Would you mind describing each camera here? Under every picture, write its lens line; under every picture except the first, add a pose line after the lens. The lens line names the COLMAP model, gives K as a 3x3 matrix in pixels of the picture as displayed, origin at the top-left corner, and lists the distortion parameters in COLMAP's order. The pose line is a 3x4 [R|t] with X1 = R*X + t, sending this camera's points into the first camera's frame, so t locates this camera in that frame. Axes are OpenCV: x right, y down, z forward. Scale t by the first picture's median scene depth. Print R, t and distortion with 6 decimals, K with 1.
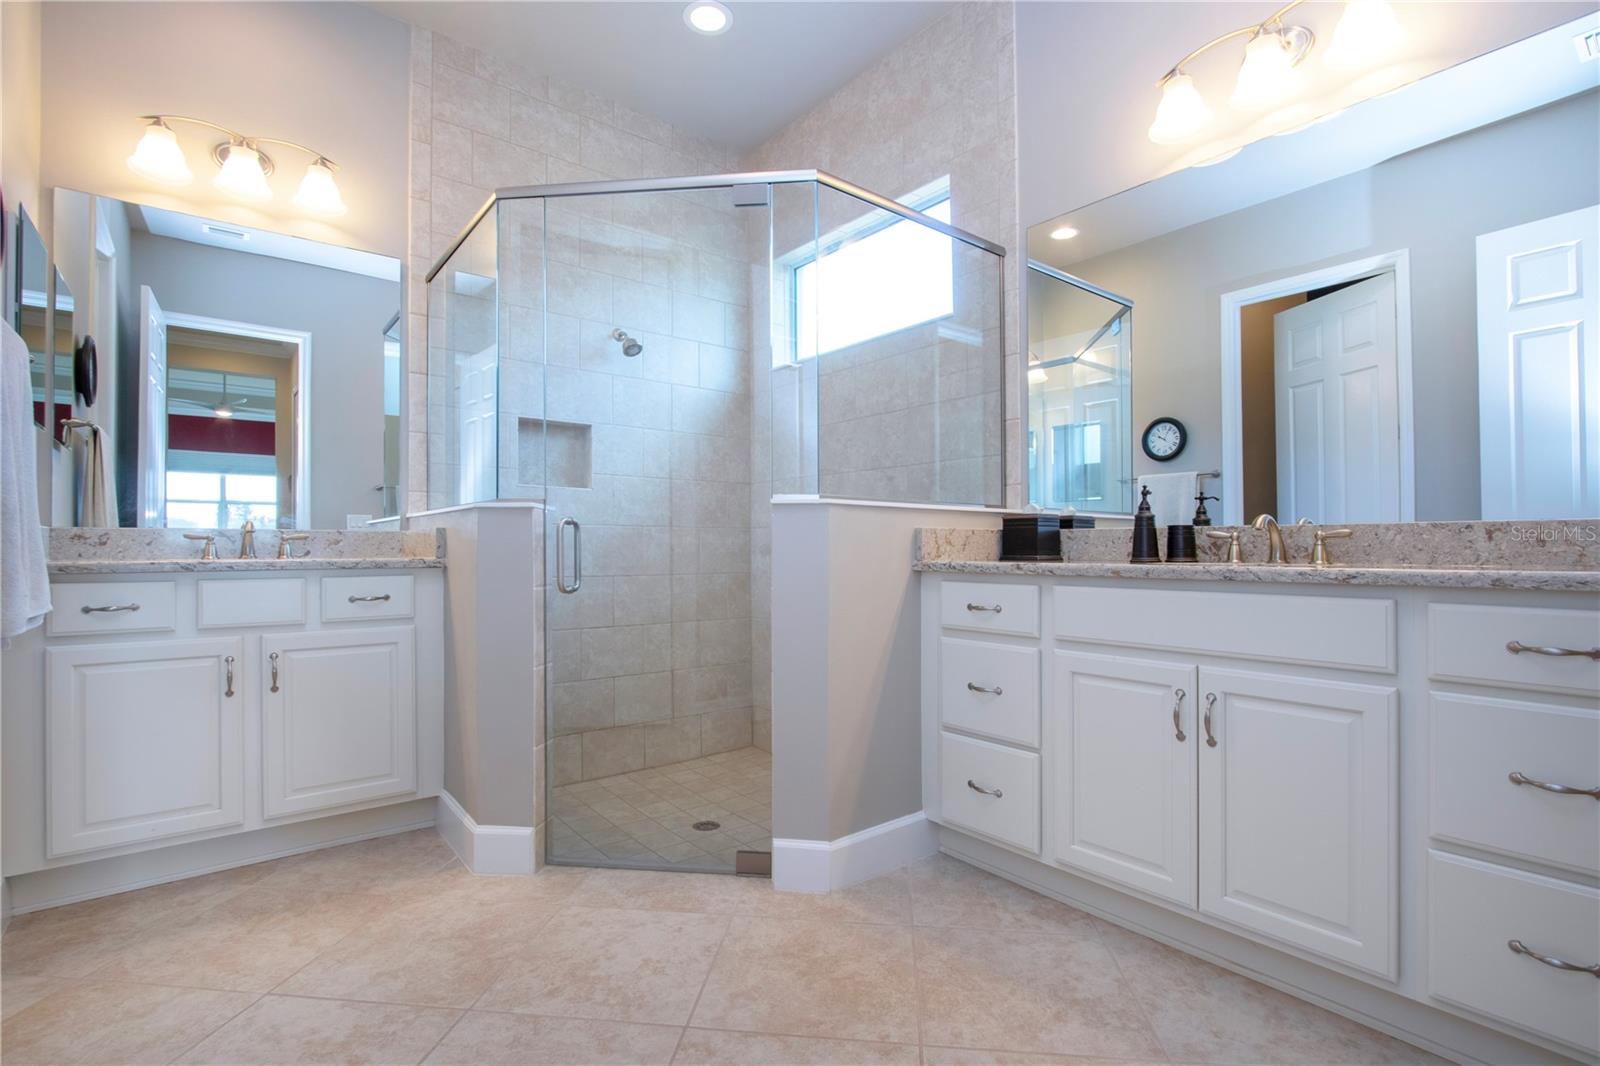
lens RADIAL K [[761.6, 0, 776.4], [0, 761.6, 538.0], [0, 0, 1]] dist [-0.022511, 0.004719]
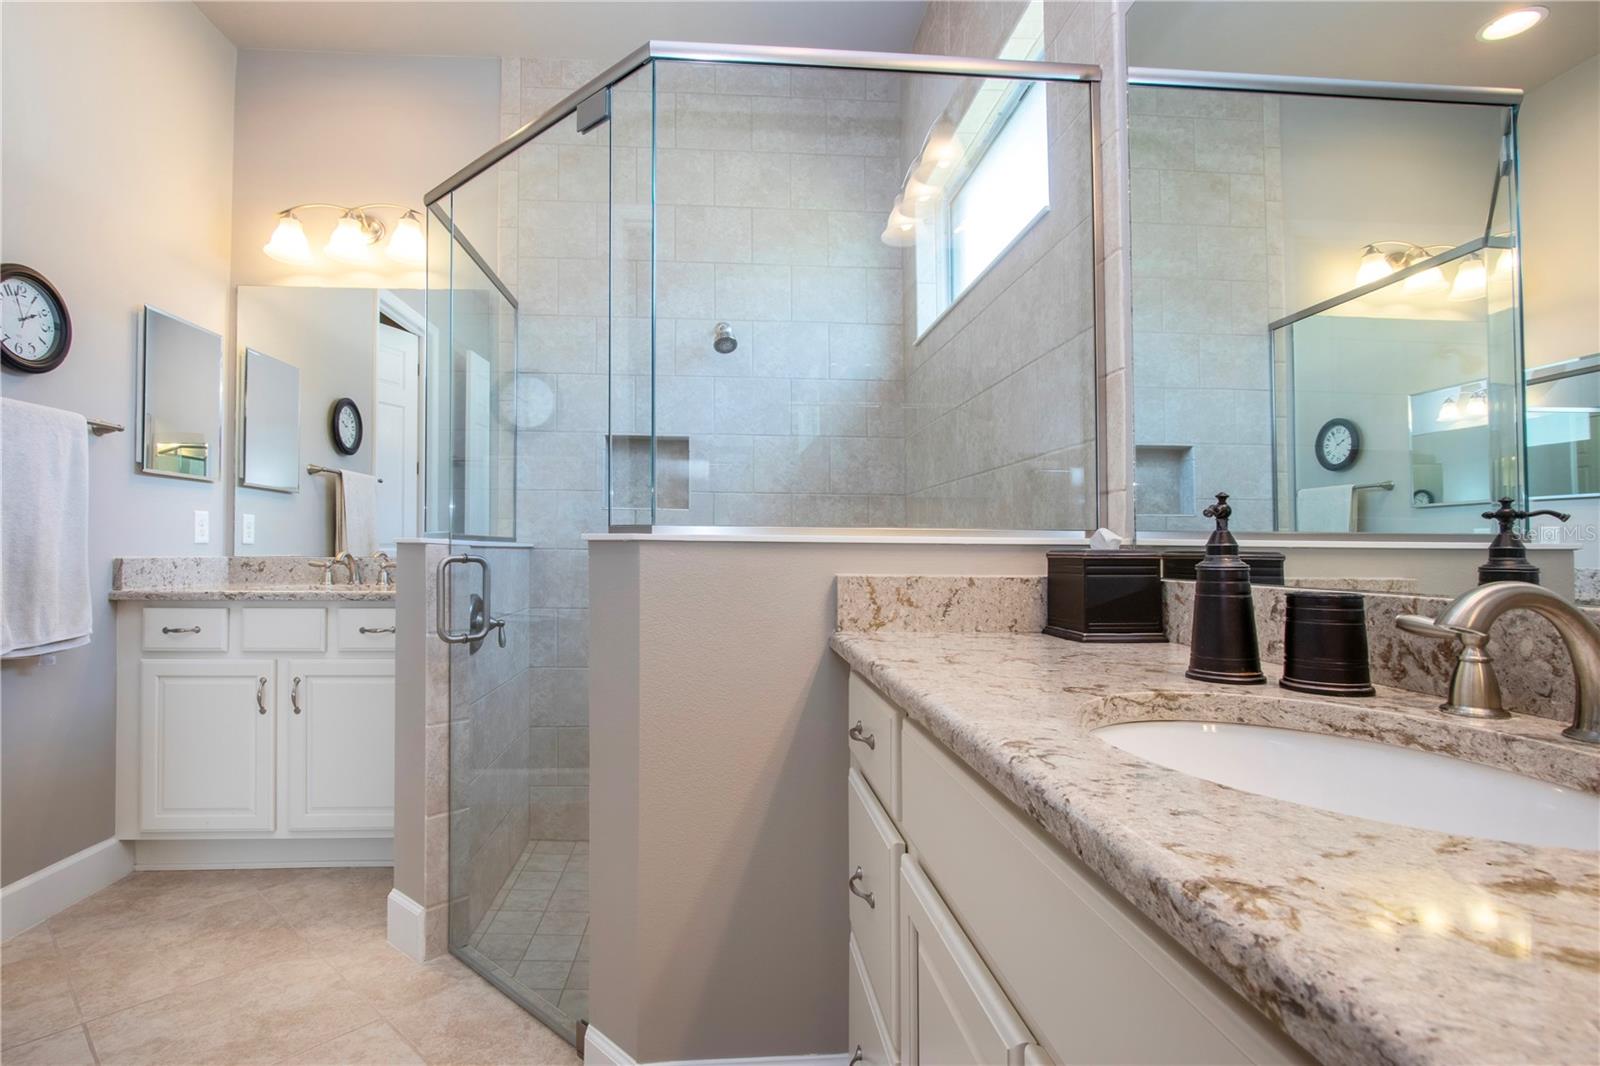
lens RADIAL K [[761.6, 0, 741.8], [0, 761.6, 530.0], [0, 0, 1]] dist [-0.022511, 0.004719]
pose [[0.818657, -0.009306, -0.574208, 0.494737], [0.000434, 0.999878, -0.015586, -0.042243], [0.574283, 0.012511, 0.818561, 0.496267]]
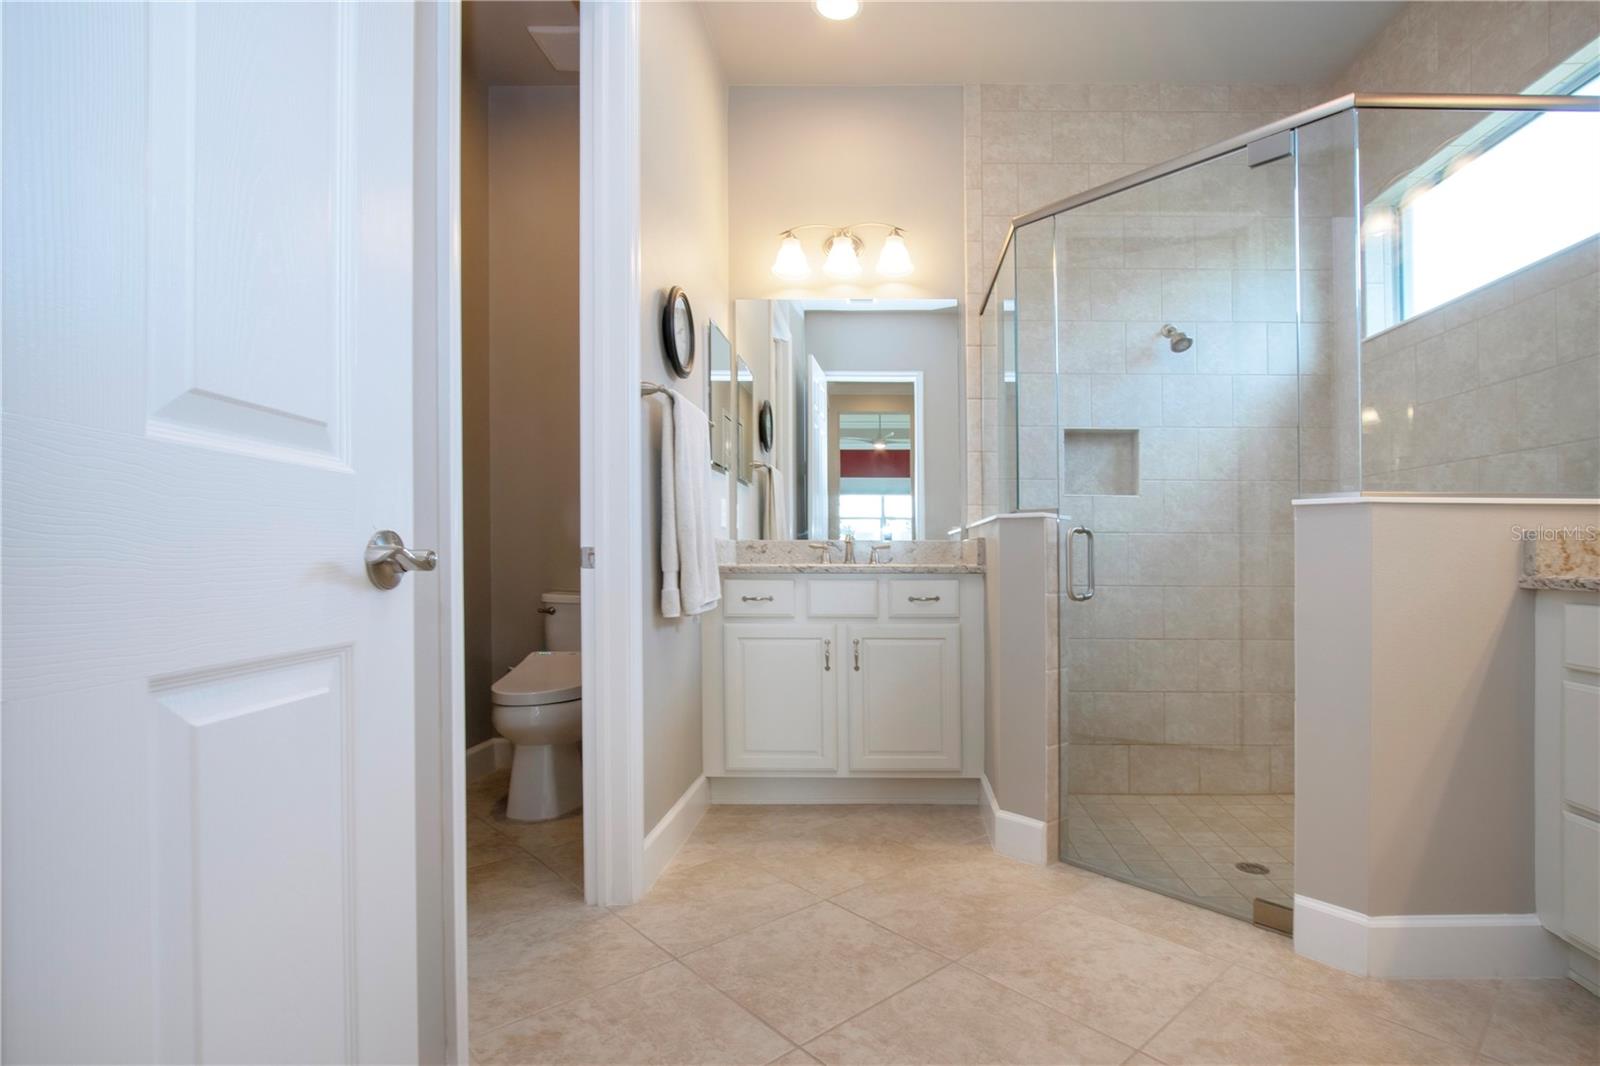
lens RADIAL K [[761.6, 0, 834.4], [0, 761.6, 560.4], [0, 0, 1]] dist [-0.022511, 0.004719]
pose [[0.766430, 0.006983, -0.642290, 0.131509], [0.005031, 0.999845, 0.016874, 0.000005], [0.642308, -0.016163, 0.766276, 0.012505]]
